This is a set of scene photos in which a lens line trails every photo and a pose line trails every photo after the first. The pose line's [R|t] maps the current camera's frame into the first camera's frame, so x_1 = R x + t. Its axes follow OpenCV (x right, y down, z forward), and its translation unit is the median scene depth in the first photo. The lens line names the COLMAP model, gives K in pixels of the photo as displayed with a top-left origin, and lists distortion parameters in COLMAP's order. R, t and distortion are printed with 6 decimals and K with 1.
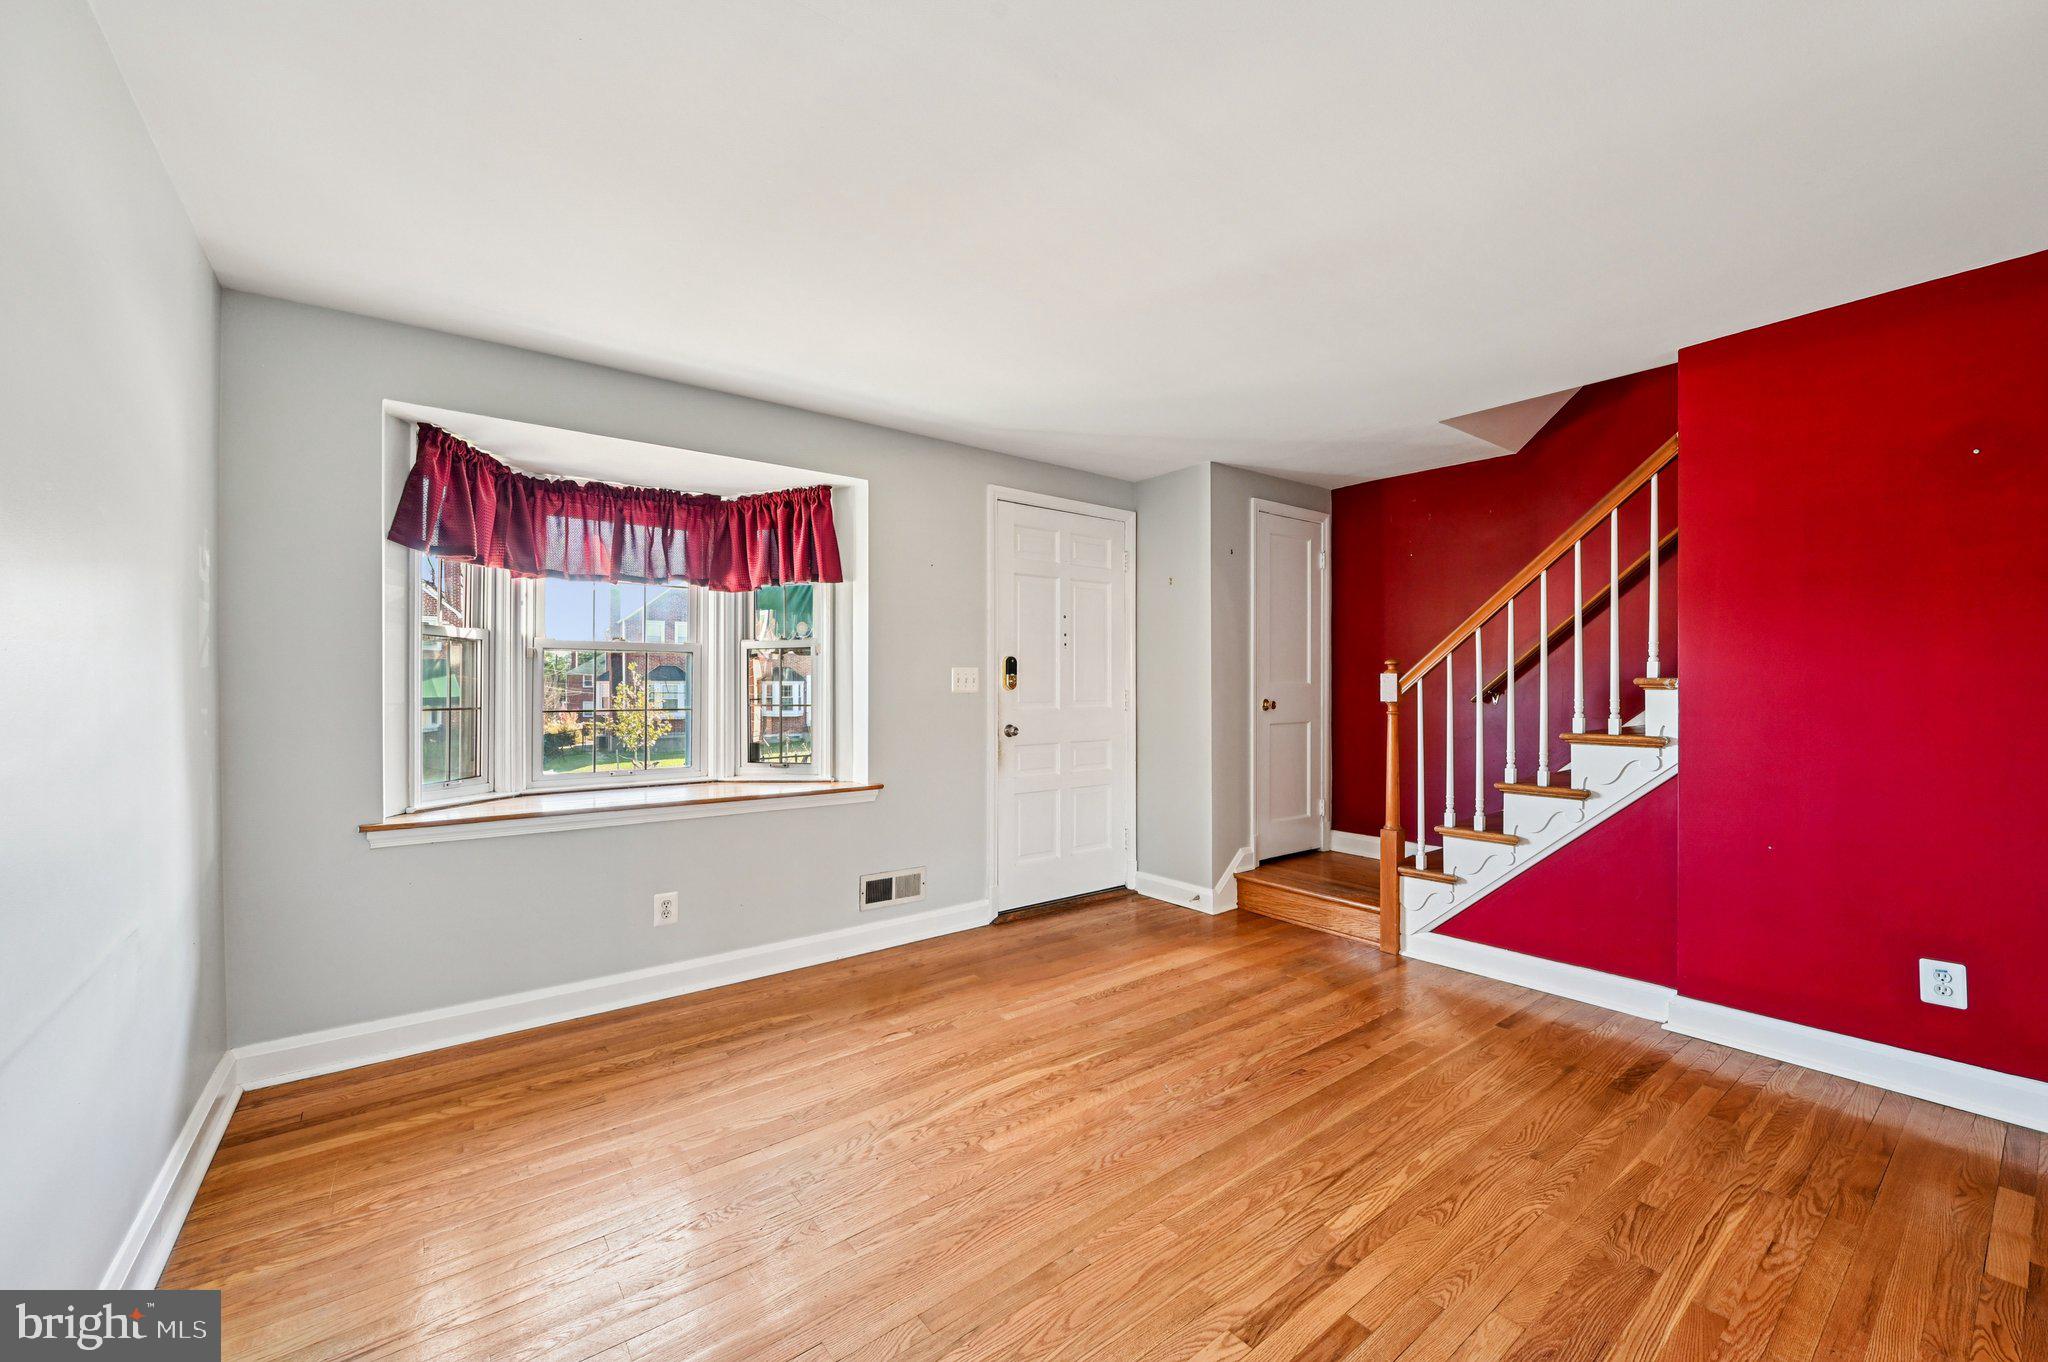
lens RADIAL K [[806.0, 0, 1032.4], [0, 806.0, 688.8], [0, 0, 1]] dist [-0.002058, -0.000286]
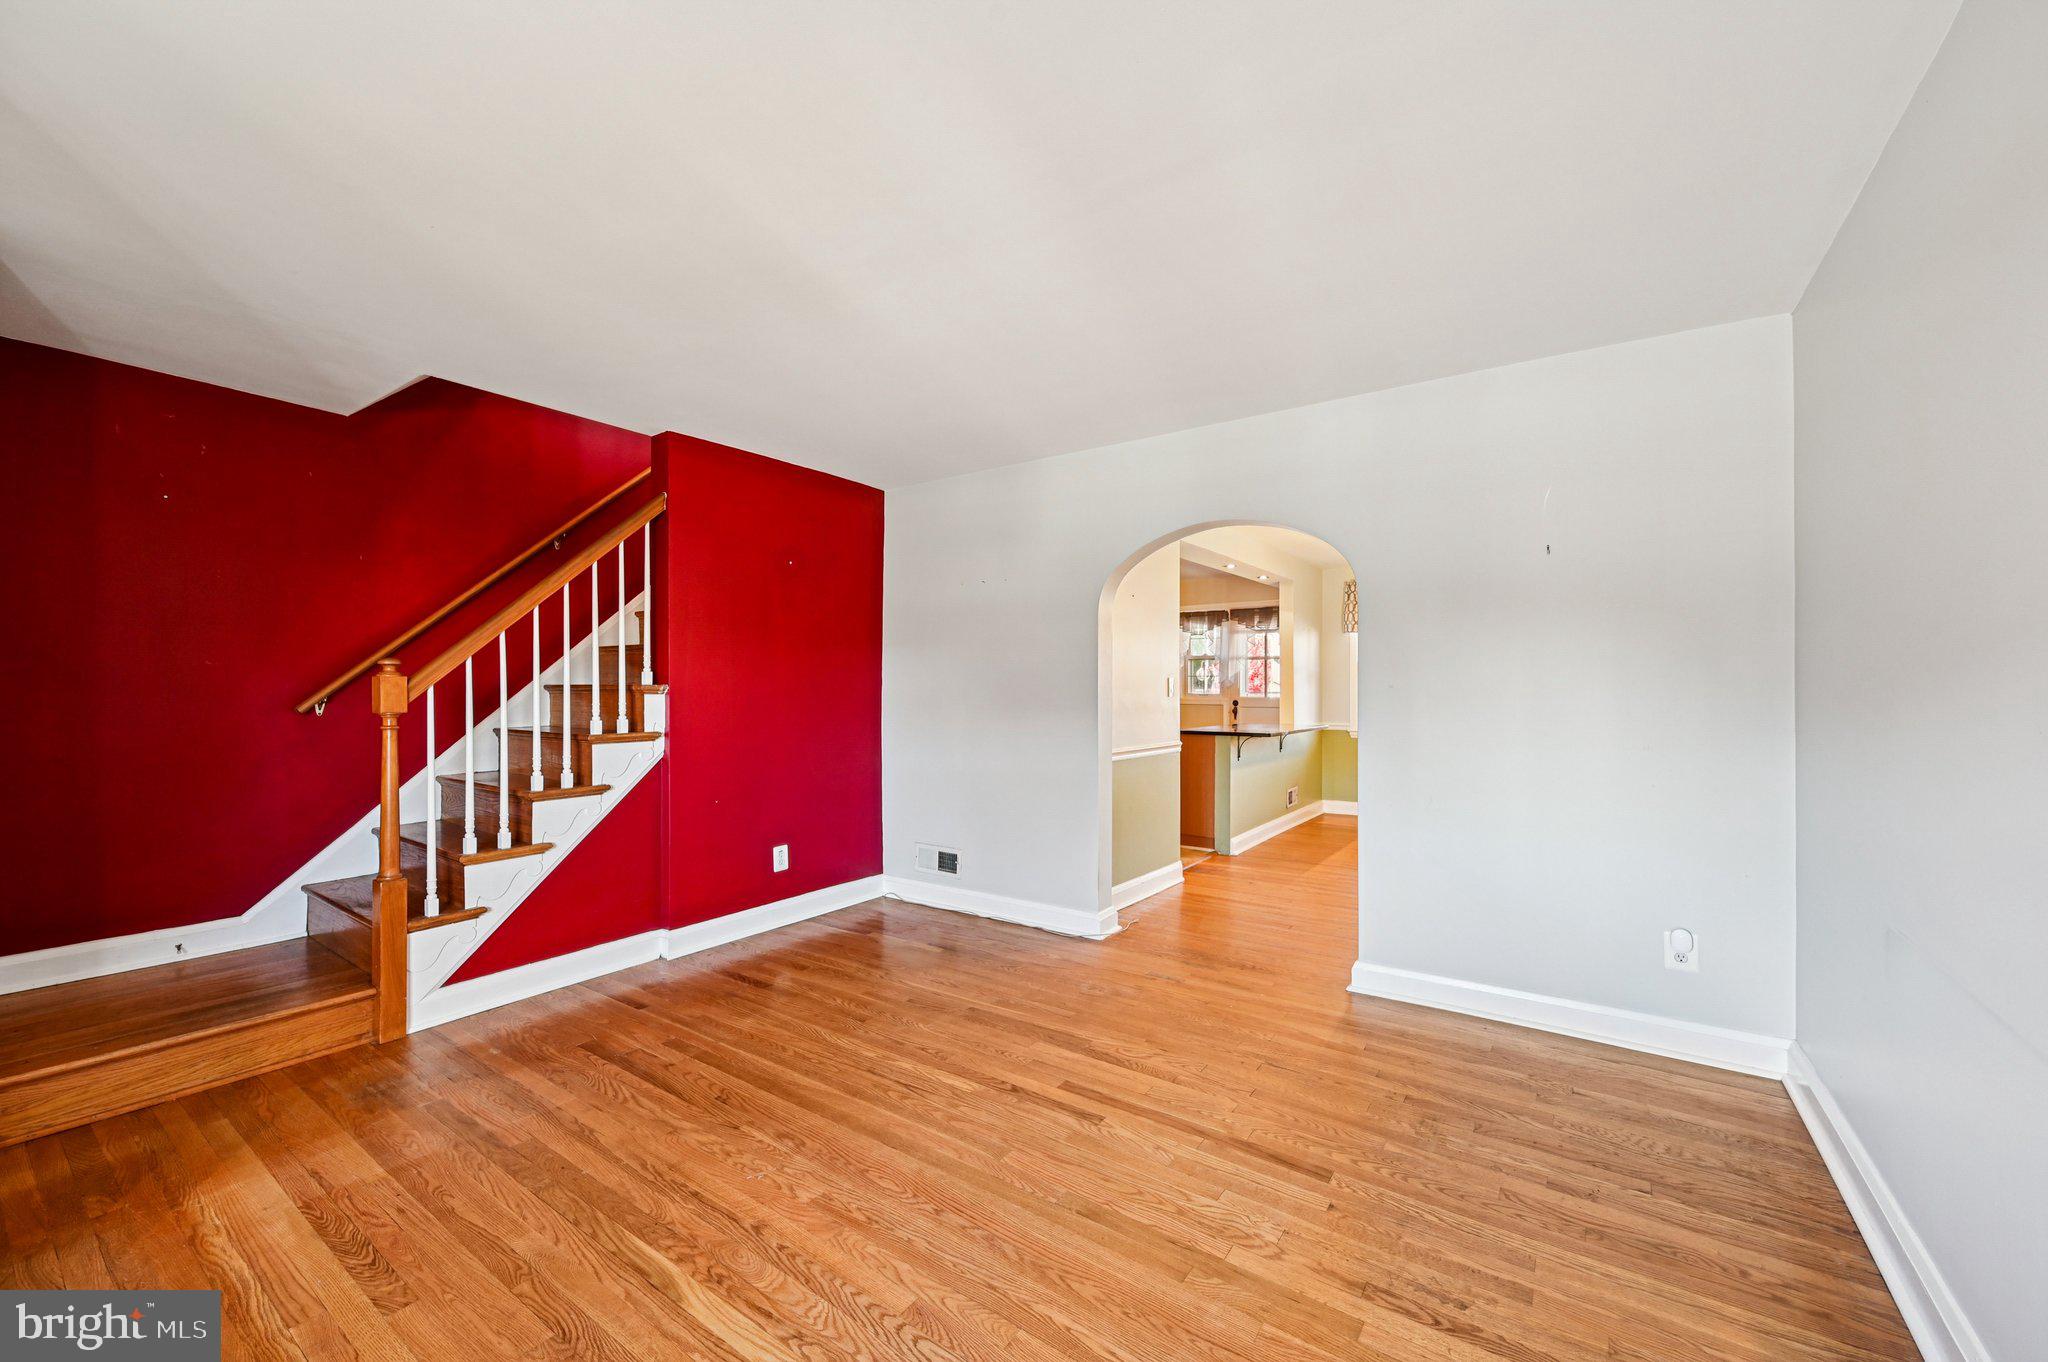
lens RADIAL K [[806.0, 0, 1032.4], [0, 806.0, 688.8], [0, 0, 1]] dist [-0.002058, -0.000286]
pose [[-0.298521, -0.000143, 0.954403, -0.598352], [0.007319, 0.999970, 0.002439, -0.006011], [-0.954375, 0.007714, -0.298511, 0.816759]]
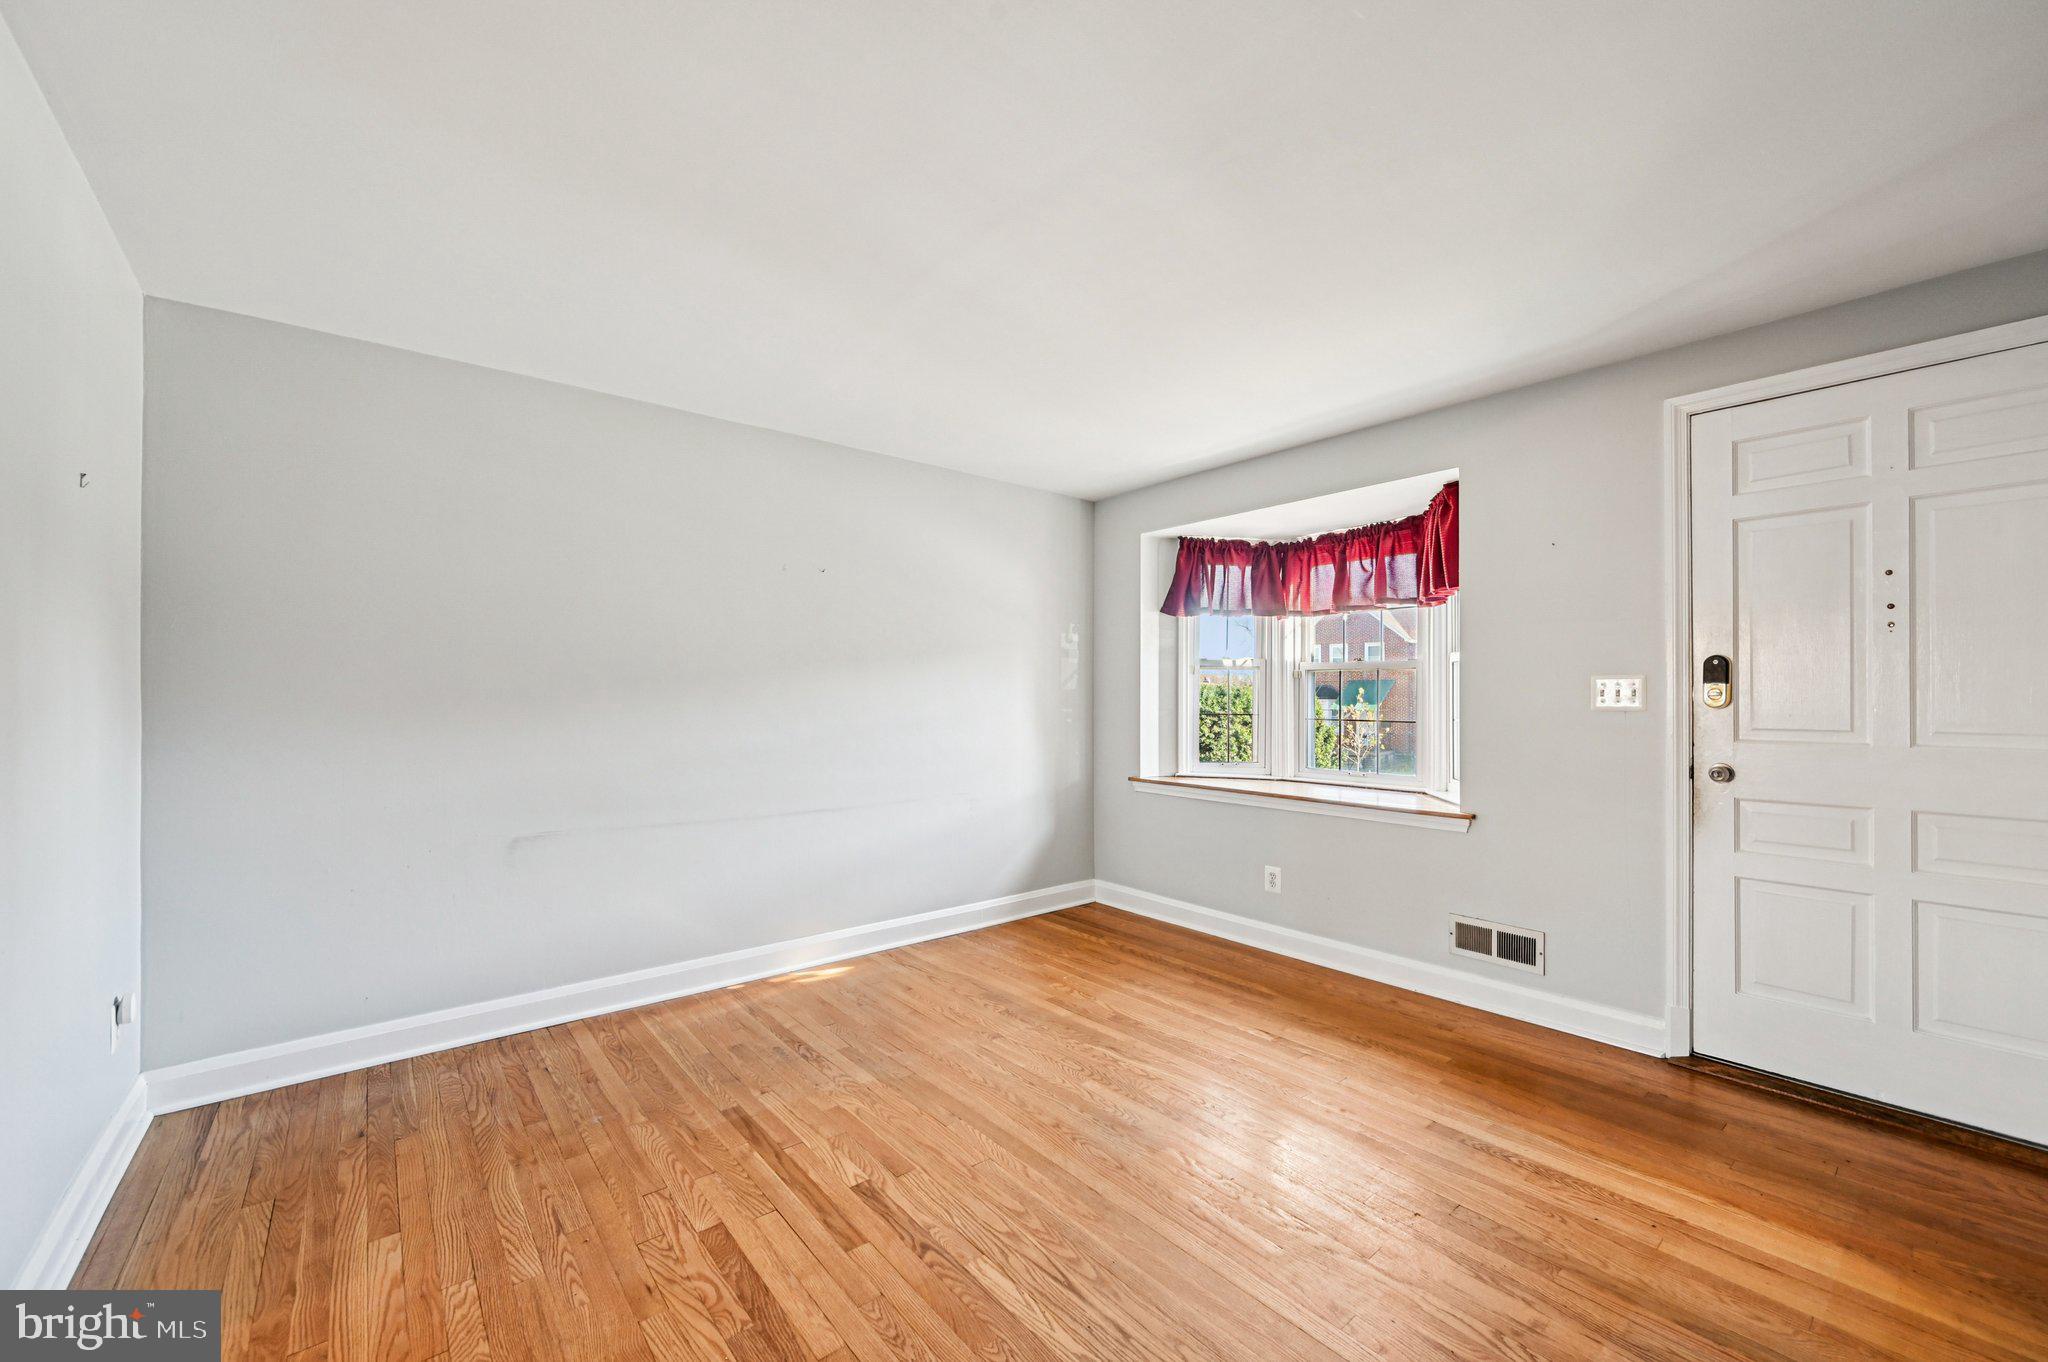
lens RADIAL K [[806.0, 0, 1032.4], [0, 806.0, 688.8], [0, 0, 1]] dist [-0.002058, -0.000286]
pose [[0.033957, -0.009697, -0.999376, 0.845959], [-0.007045, 0.999926, -0.009942, -0.005179], [0.999398, 0.007378, 0.033886, 0.643537]]
